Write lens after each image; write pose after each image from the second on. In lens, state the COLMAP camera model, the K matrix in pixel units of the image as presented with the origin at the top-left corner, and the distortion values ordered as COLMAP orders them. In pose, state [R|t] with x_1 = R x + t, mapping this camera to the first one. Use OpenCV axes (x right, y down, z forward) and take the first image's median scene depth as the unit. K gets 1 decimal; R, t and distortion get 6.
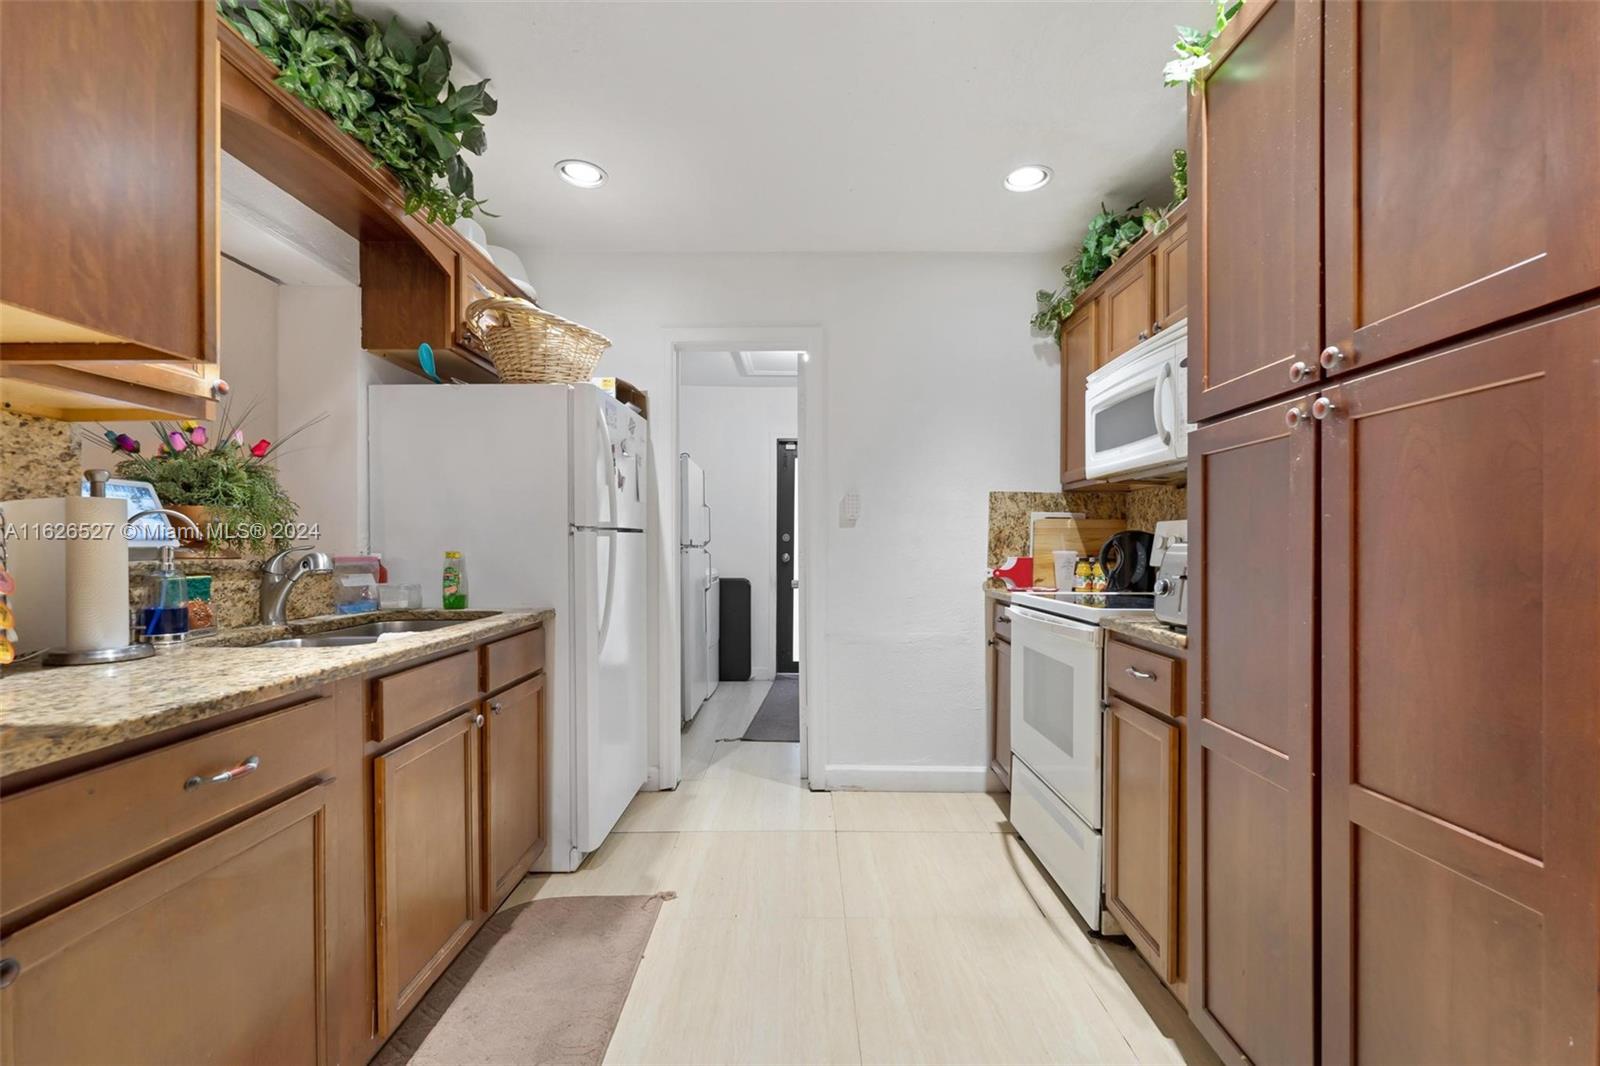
lens RADIAL K [[673.1, 0, 803.7], [0, 673.1, 544.8], [0, 0, 1]] dist [-0.001467, -0.000235]
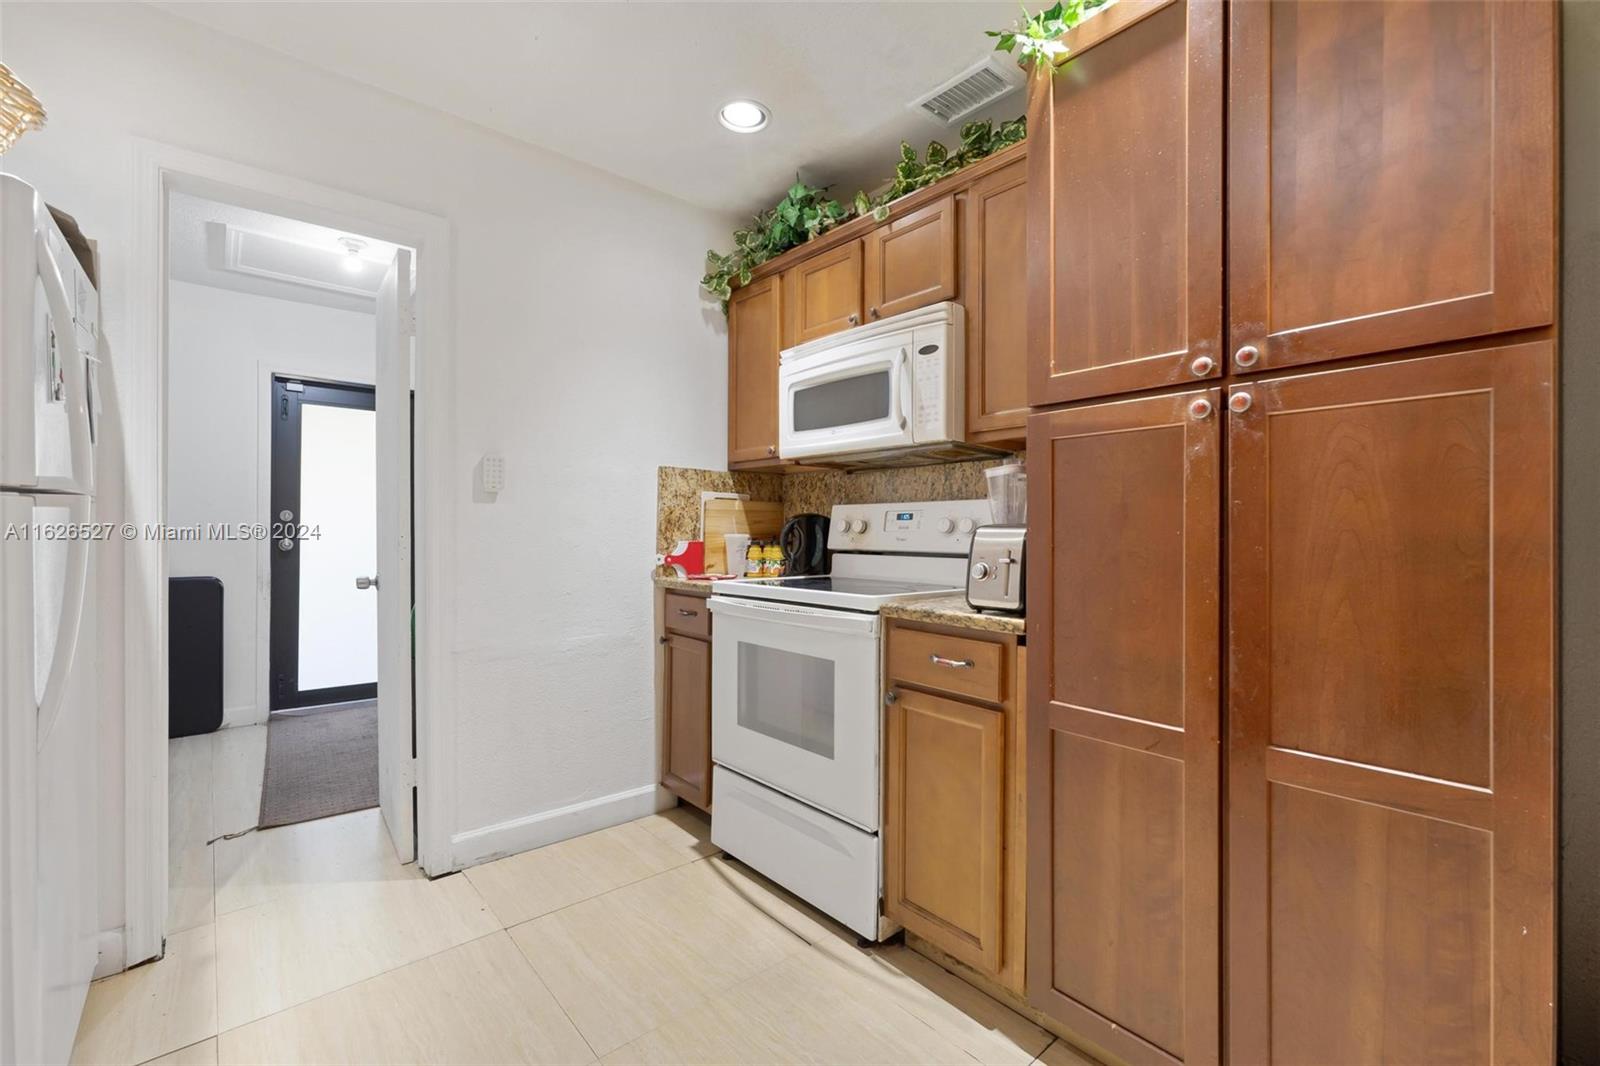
lens RADIAL K [[679.8, 0, 801.4], [0, 679.8, 528.0], [0, 0, 1]] dist [-0.001800, -0.000445]
pose [[0.755481, 0.002748, 0.655164, -0.213189], [-0.003538, 0.999994, -0.000115, 0.000630], [-0.655161, -0.002231, 0.755486, 0.288074]]
